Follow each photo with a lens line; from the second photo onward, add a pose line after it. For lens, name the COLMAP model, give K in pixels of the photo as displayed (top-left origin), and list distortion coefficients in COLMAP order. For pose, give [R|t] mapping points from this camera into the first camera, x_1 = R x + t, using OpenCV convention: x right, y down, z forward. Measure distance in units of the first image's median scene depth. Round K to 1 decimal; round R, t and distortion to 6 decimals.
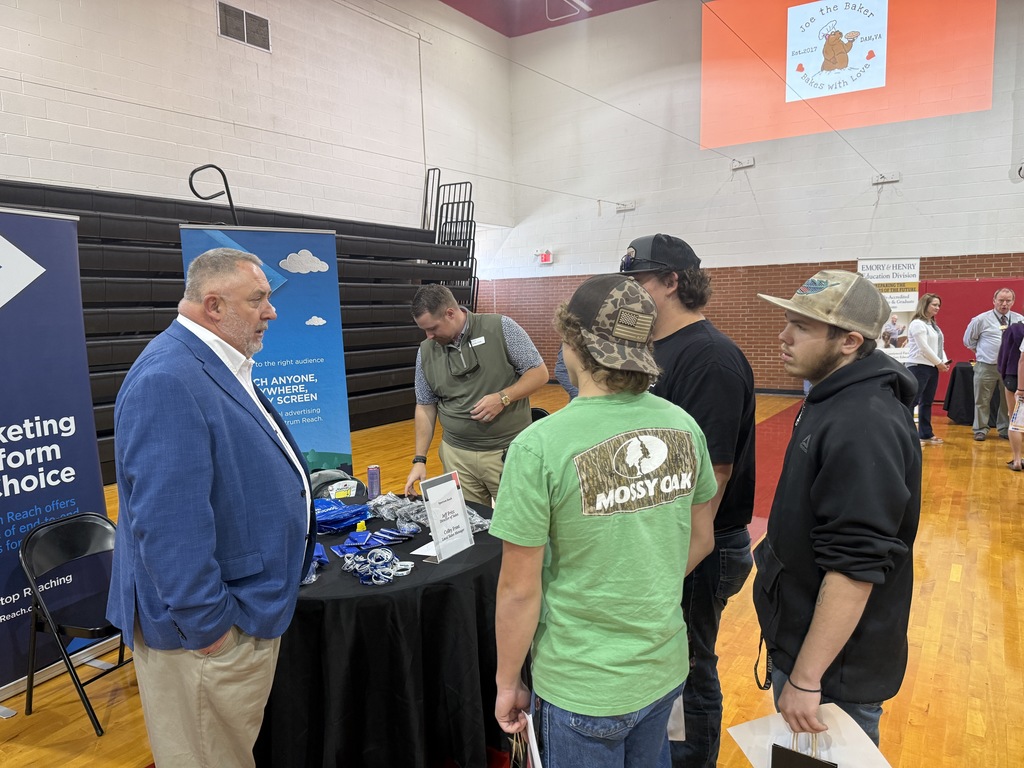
lens RADIAL K [[737.9, 0, 516.6], [0, 737.9, 384.7], [0, 0, 1]] dist [0.011695, -0.015888]
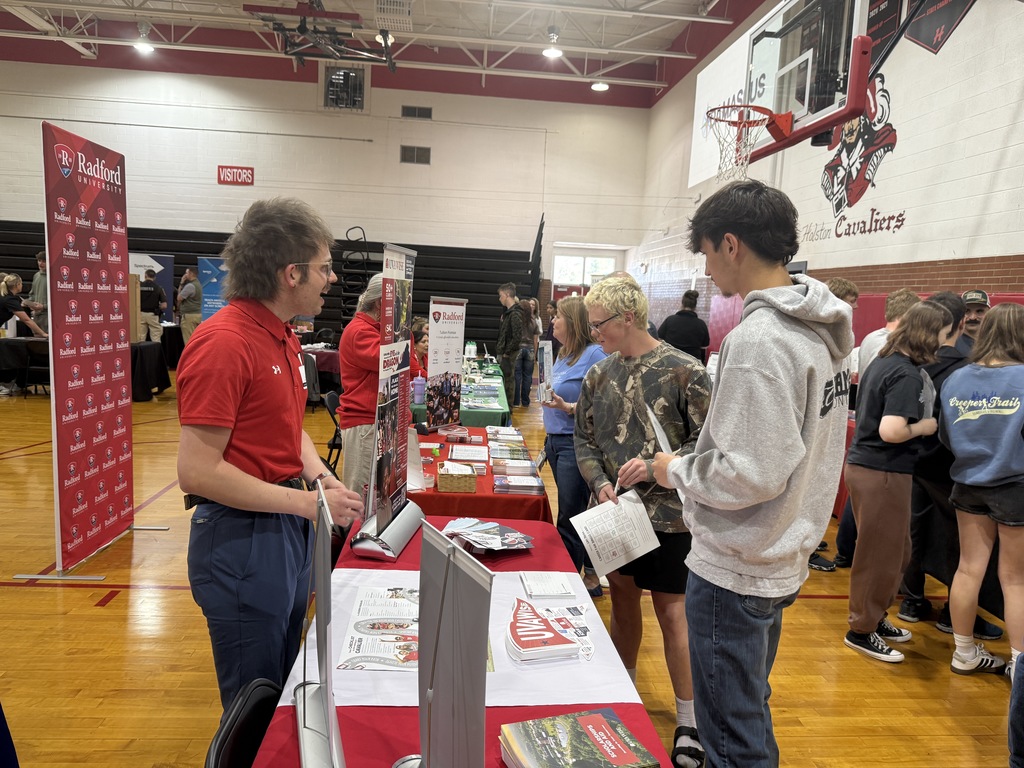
lens RADIAL K [[737.9, 0, 516.1], [0, 737.9, 388.8], [0, 0, 1]] dist [0.011695, -0.015888]
pose [[0.611740, 0.148590, -0.776978, 1.514871], [-0.149272, 0.986238, 0.071083, -0.024924], [0.776847, 0.072497, 0.625502, -0.031219]]
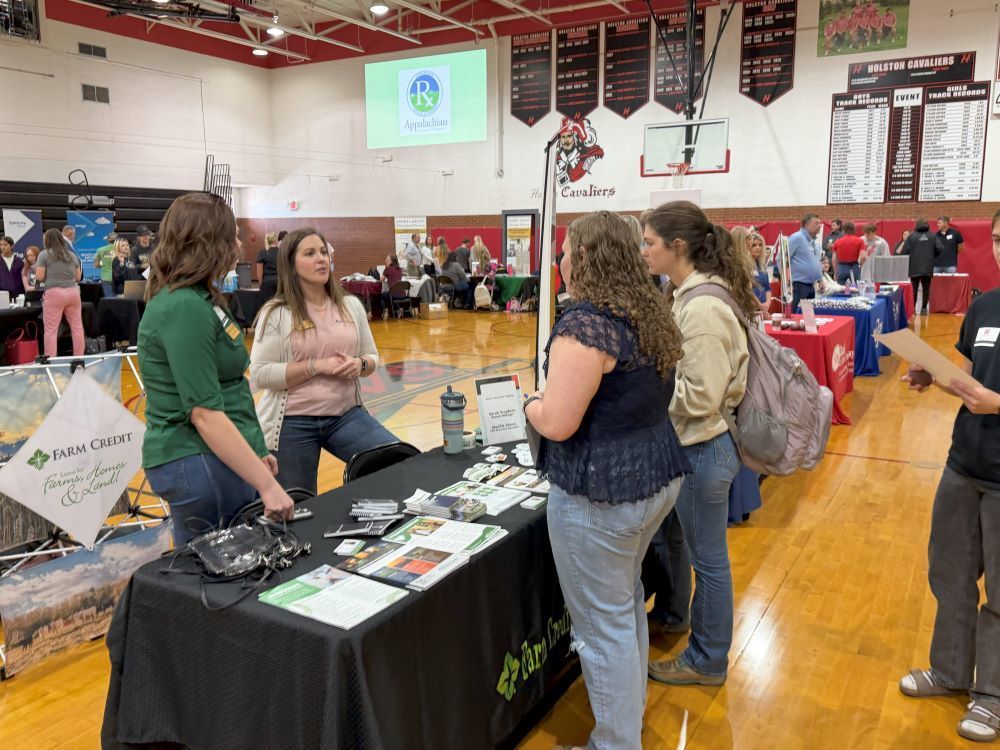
lens RADIAL K [[829.1, 0, 497.3], [0, 829.1, 380.0], [0, 0, 1]] dist [0.009971, -0.030883]
pose [[0.998341, 0.014511, 0.055723, 0.620891], [-0.018118, 0.997735, 0.064783, 0.134418], [-0.054657, -0.065685, 0.996342, -1.386925]]
